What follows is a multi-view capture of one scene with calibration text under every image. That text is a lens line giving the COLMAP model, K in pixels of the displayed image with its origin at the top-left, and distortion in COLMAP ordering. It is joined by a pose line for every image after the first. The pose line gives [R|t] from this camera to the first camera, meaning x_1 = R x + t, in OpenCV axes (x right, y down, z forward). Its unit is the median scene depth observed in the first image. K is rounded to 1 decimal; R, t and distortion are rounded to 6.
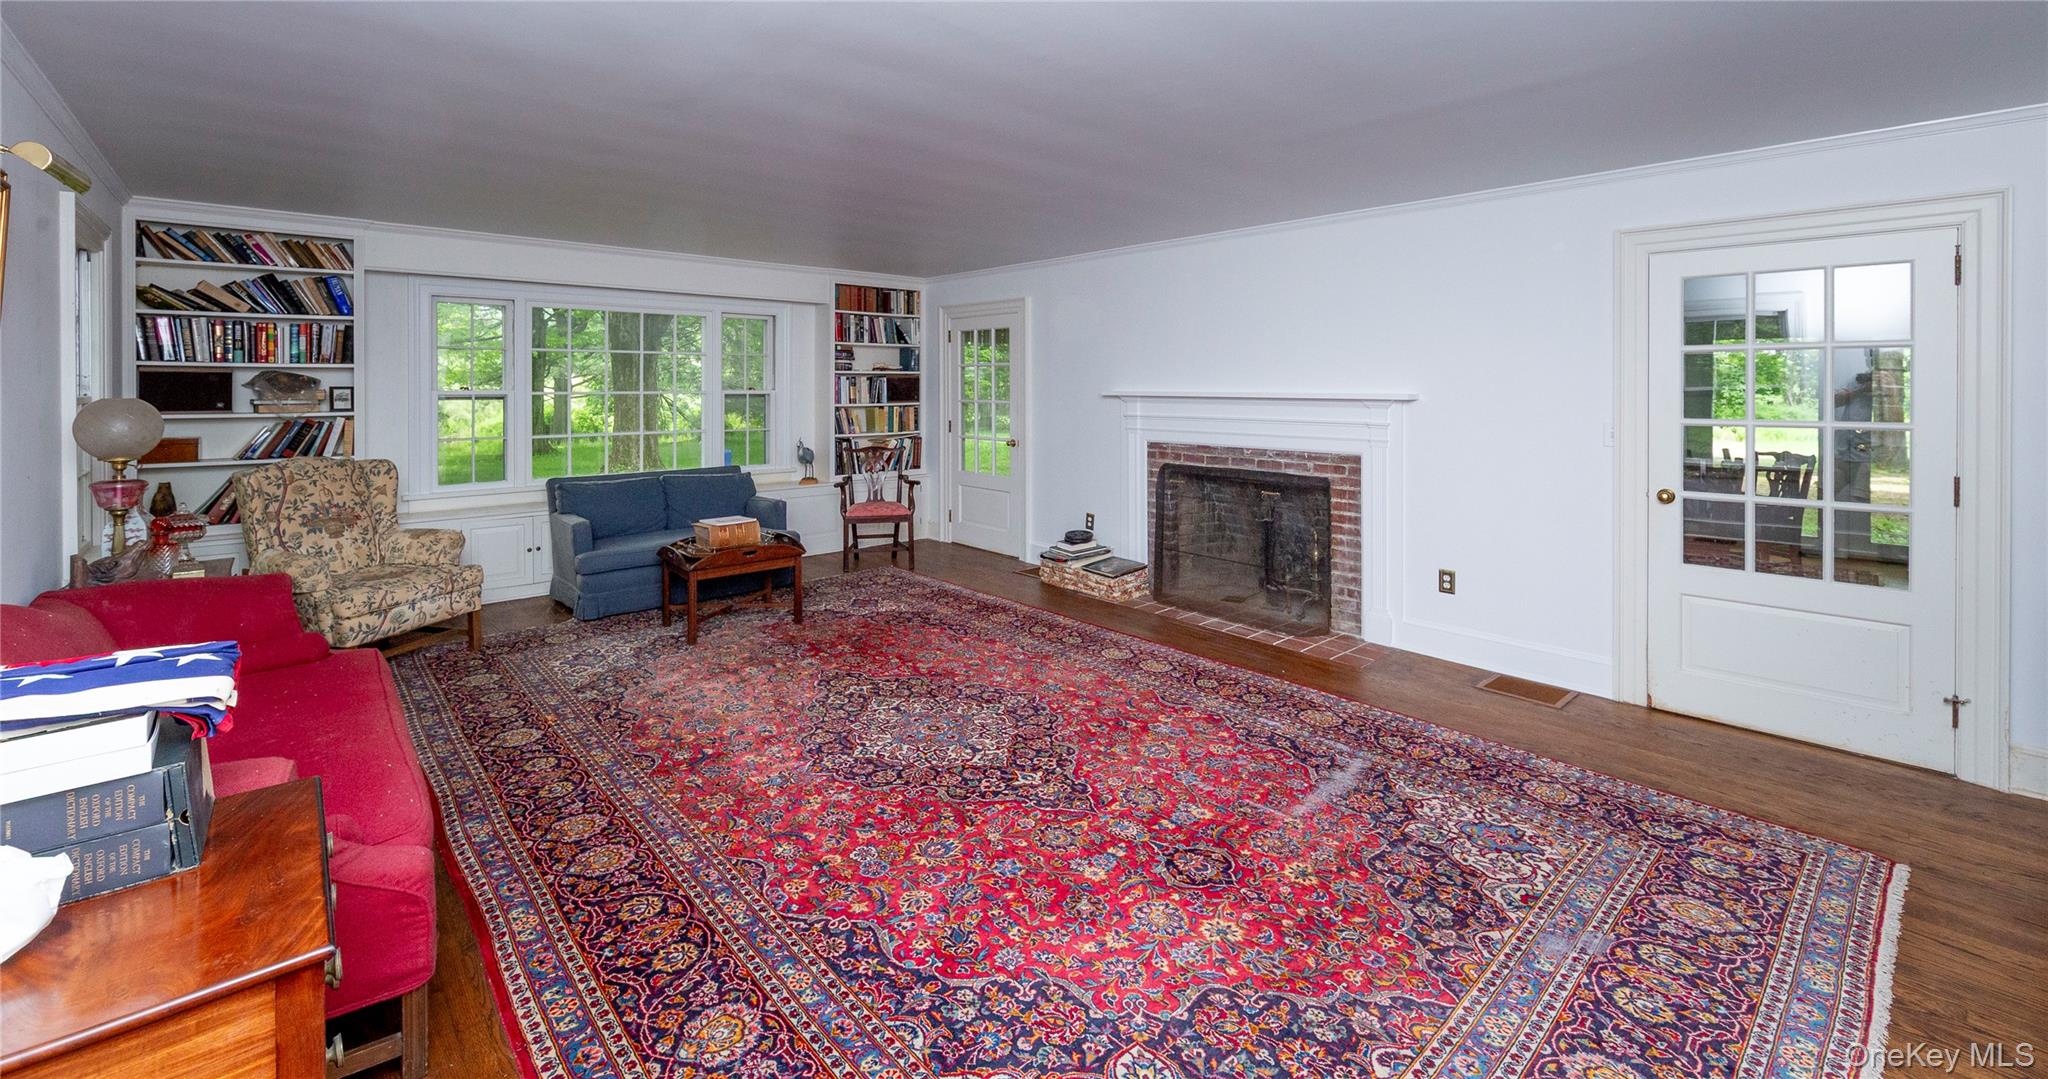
lens RADIAL K [[841.3, 0, 1014.5], [0, 841.3, 423.3], [0, 0, 1]] dist [-0.008944, 0.000197]
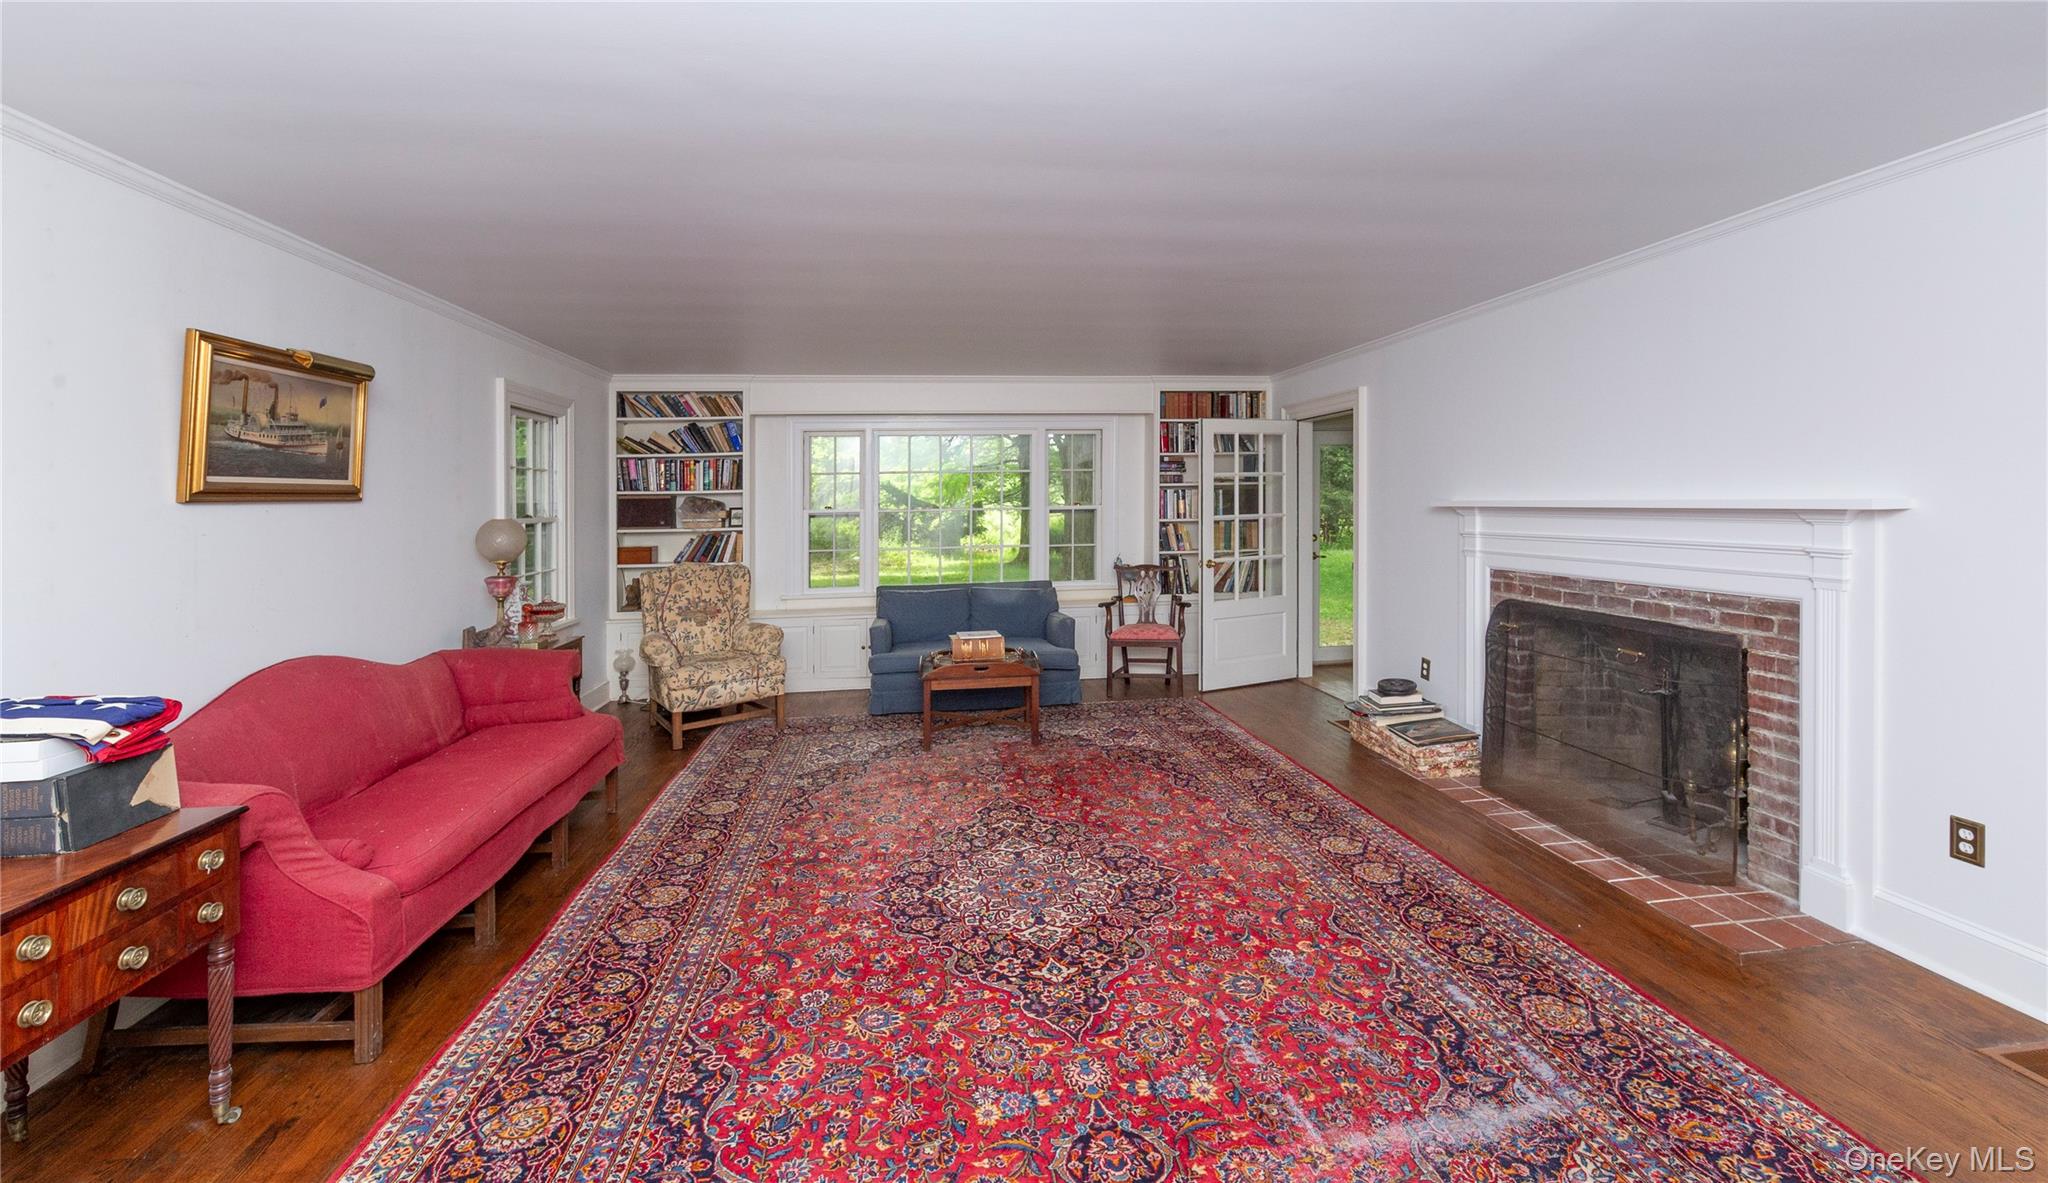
lens RADIAL K [[849.4, 0, 1001.9], [0, 849.4, 539.4], [0, 0, 1]] dist [-0.007176, -0.000312]
pose [[0.824297, 0.009379, -0.566080, 0.290428], [-0.007464, 0.999956, 0.005698, -0.006383], [0.566108, -0.000472, 0.824331, 0.181747]]
